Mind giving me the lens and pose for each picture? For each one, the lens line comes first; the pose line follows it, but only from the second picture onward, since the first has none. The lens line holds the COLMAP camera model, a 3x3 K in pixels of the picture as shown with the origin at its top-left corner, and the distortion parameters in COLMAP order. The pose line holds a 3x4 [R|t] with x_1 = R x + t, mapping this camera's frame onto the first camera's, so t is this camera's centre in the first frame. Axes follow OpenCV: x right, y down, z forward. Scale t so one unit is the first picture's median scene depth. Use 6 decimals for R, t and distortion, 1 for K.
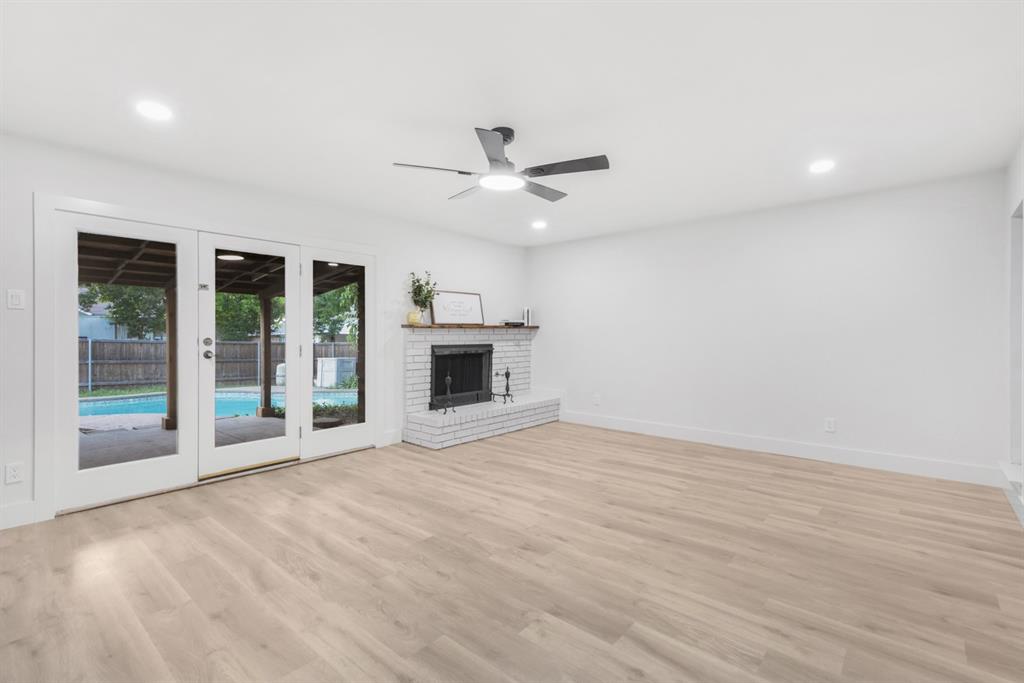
lens RADIAL K [[456.9, 0, 514.7], [0, 456.9, 340.4], [0, 0, 1]] dist [0.016328, 0.000879]
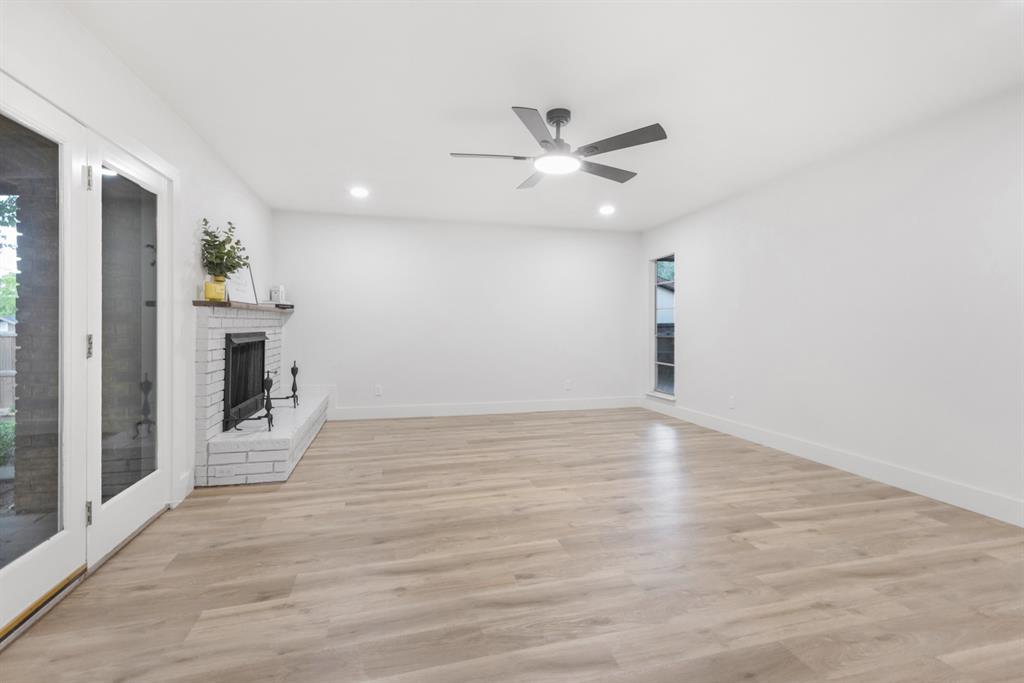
lens RADIAL K [[456.9, 0, 490.8], [0, 456.9, 330.2], [0, 0, 1]] dist [0.016328, 0.000879]
pose [[0.574026, -0.004962, 0.818822, -0.787545], [0.003635, 0.999987, 0.003511, 0.007013], [-0.818829, 0.000961, 0.574037, 0.464813]]
